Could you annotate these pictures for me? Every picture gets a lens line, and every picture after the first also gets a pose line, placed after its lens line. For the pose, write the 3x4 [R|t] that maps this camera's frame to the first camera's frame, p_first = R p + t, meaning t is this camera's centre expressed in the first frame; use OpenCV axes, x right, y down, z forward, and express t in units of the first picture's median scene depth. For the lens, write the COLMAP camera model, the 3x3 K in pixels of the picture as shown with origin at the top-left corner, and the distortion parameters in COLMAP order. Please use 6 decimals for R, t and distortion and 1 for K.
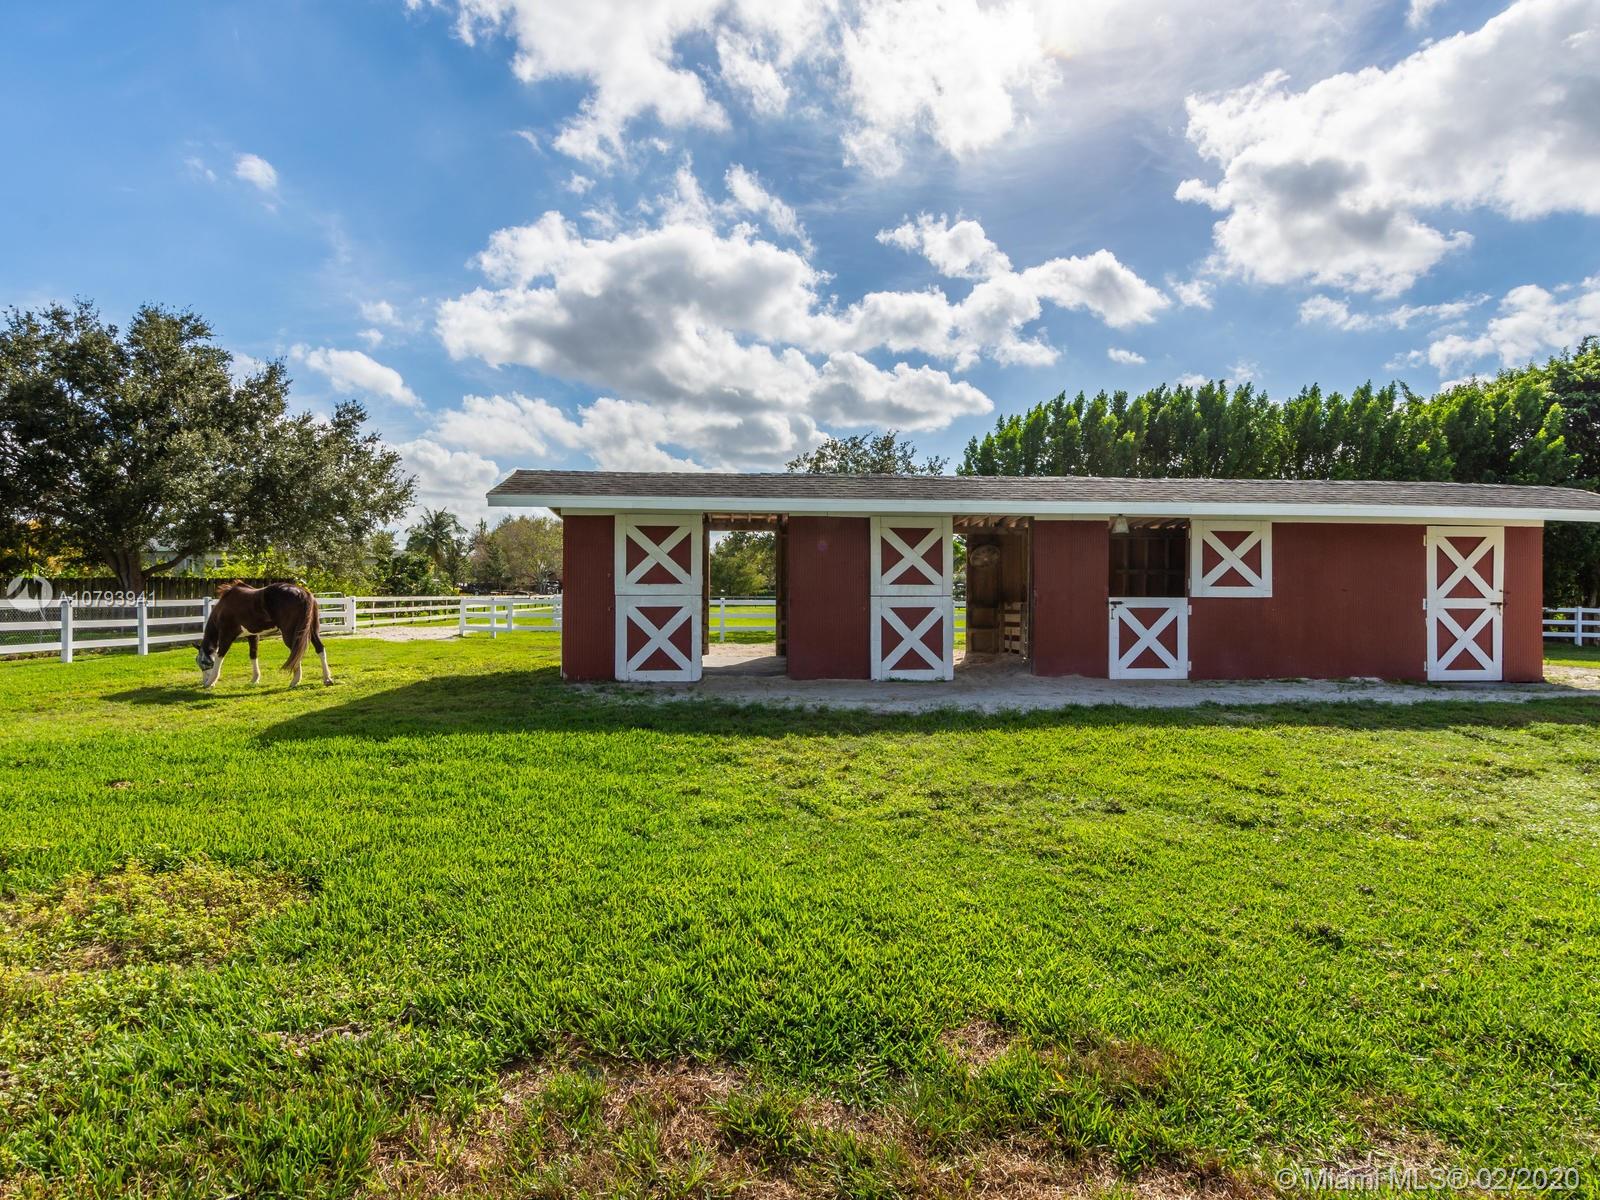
lens RADIAL K [[1432.9, 0, 800.0], [0, 1432.9, 600.0], [0, 0, 1]] dist [0.001686, -0.177135]
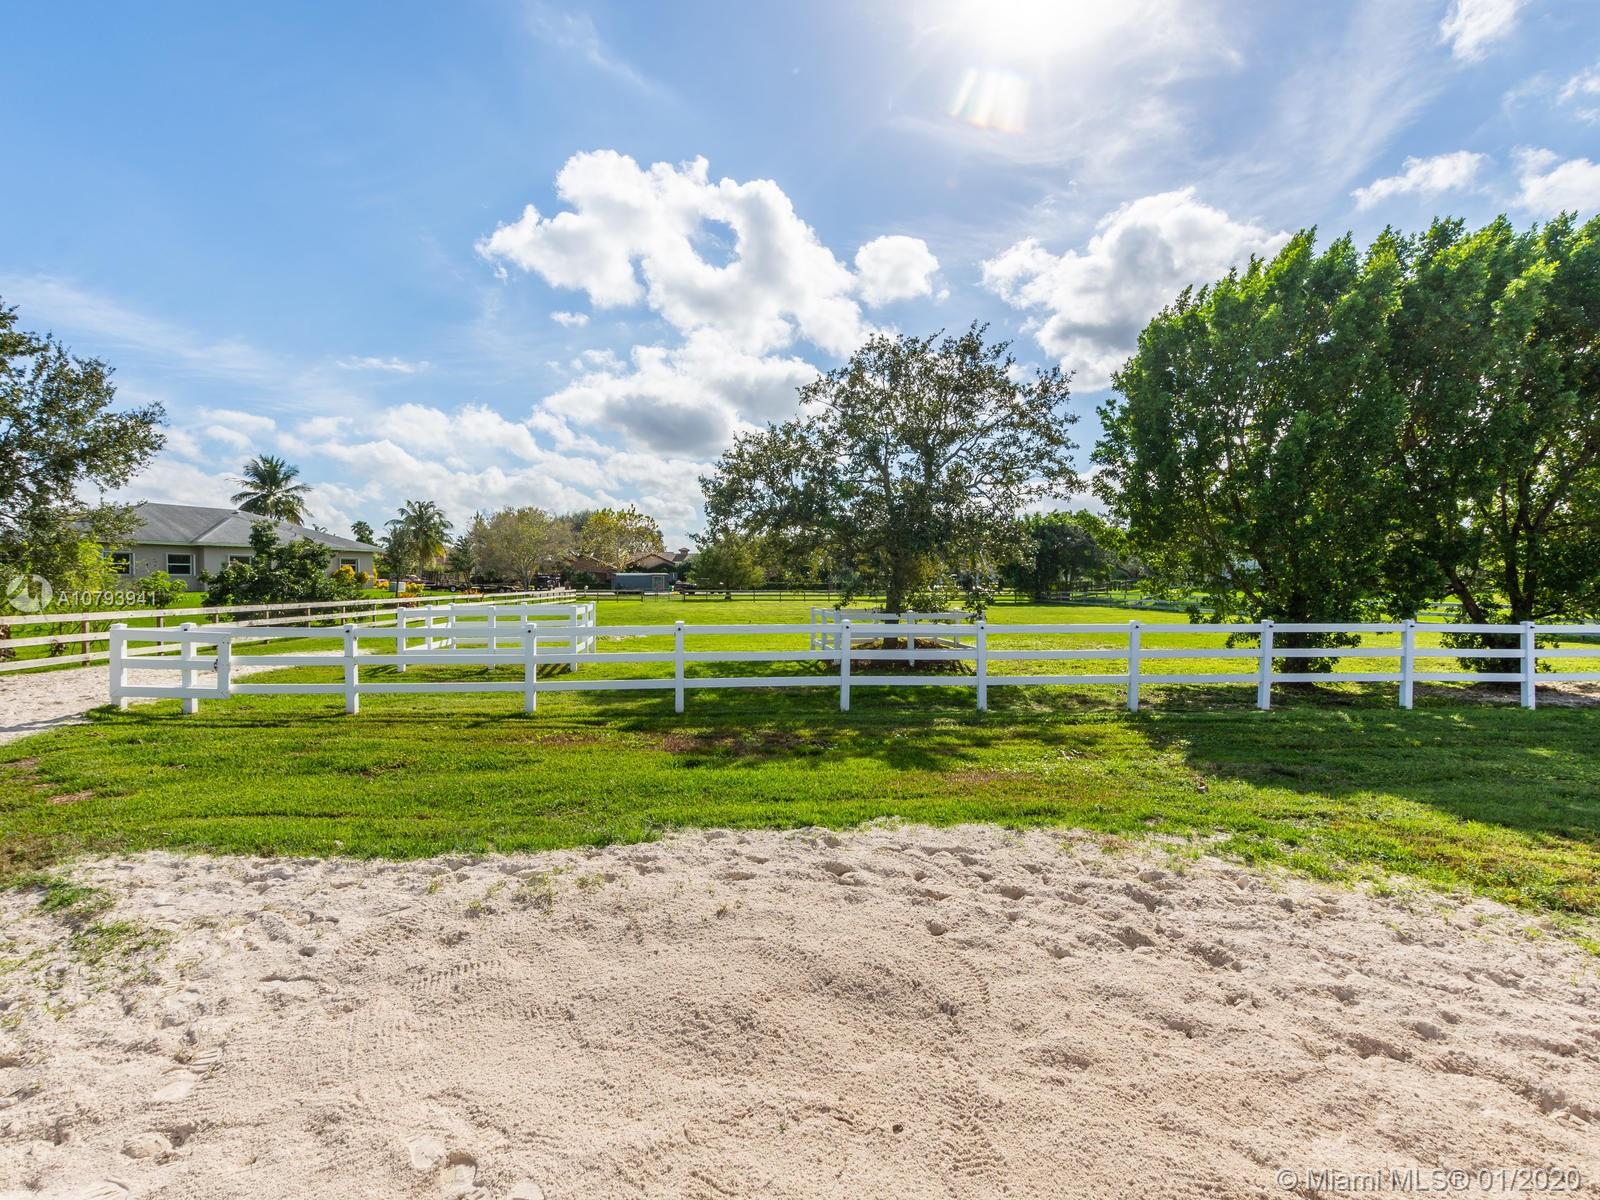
lens RADIAL K [[1432.9, 0, 800.0], [0, 1432.9, 600.0], [0, 0, 1]] dist [0.001686, -0.177135]
pose [[0.999830, 0.001761, -0.018376, 0.000774], [-0.001752, 0.999998, 0.000497, -0.004596], [0.018377, -0.000464, 0.999831, 0.278714]]
